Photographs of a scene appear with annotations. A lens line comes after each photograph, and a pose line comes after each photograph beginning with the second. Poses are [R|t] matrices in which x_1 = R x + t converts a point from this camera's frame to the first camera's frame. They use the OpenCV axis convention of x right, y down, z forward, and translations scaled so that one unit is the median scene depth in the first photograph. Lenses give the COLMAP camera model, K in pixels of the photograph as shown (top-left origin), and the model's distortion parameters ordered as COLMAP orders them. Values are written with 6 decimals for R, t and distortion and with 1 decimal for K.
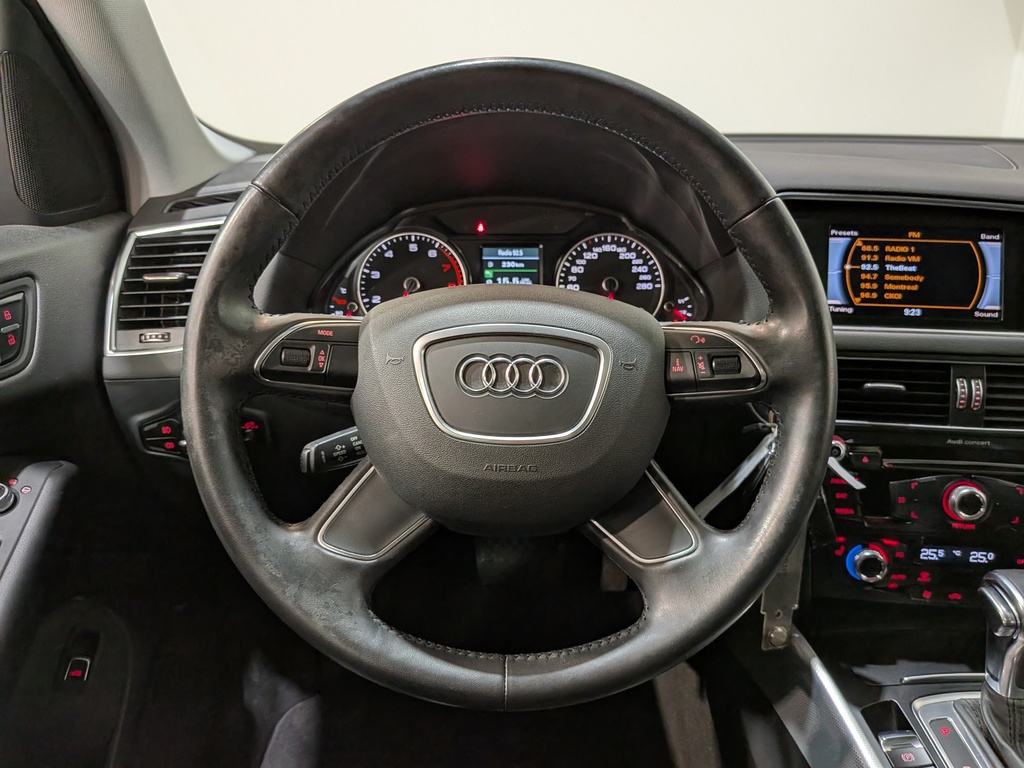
lens RADIAL K [[735.2, 0, 513.7], [0, 735.2, 372.4], [0, 0, 1]] dist [0.068204, -0.145340]
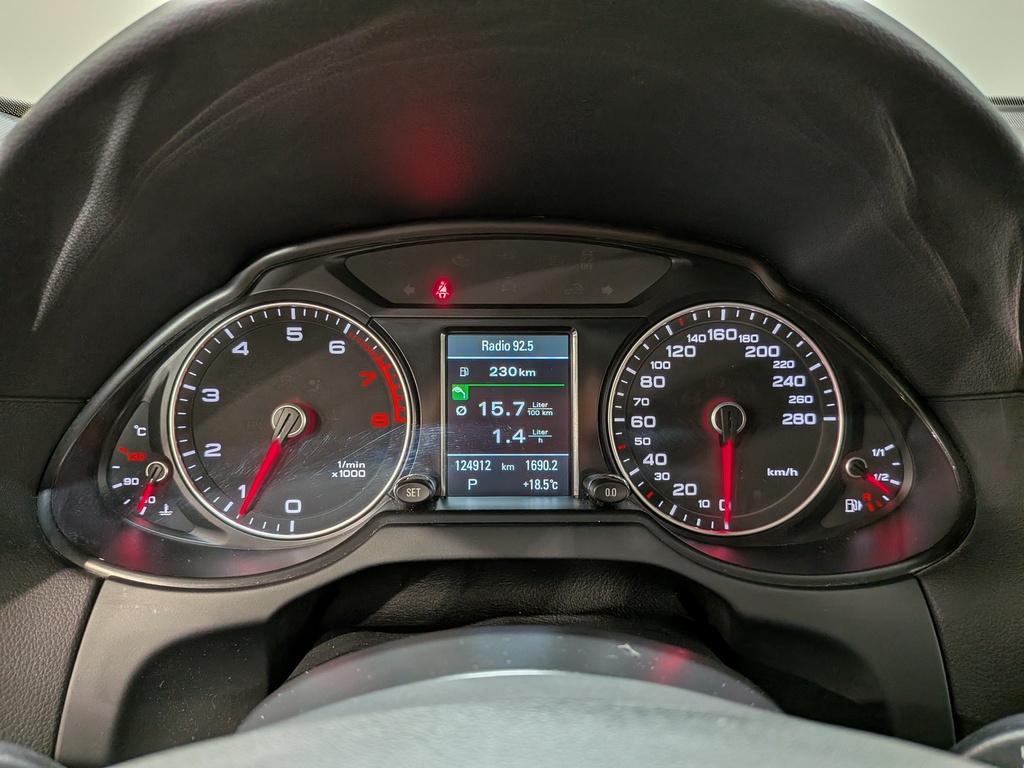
lens RADIAL K [[727.1, 0, 510.6], [0, 727.1, 393.5], [0, 0, 1]] dist [0.084948, -0.190249]
pose [[0.999997, 0.001346, 0.001888, -0.003539], [-0.001461, 0.998052, 0.062365, -0.177047], [-0.001801, -0.062368, 0.998052, 0.600347]]
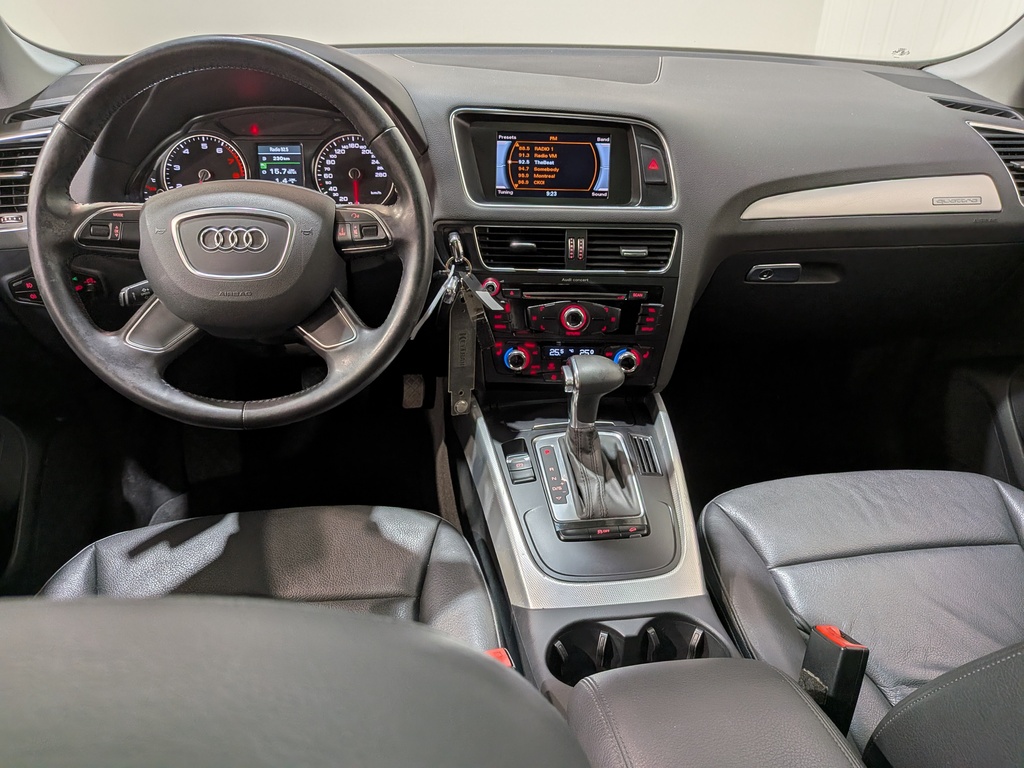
lens RADIAL K [[727.1, 0, 510.6], [0, 727.1, 393.5], [0, 0, 1]] dist [0.084948, -0.190249]
pose [[0.992063, -0.043473, 0.117992, 0.263002], [0.019222, 0.979738, 0.199358, 0.017867], [-0.124267, -0.195508, 0.972797, -0.497864]]
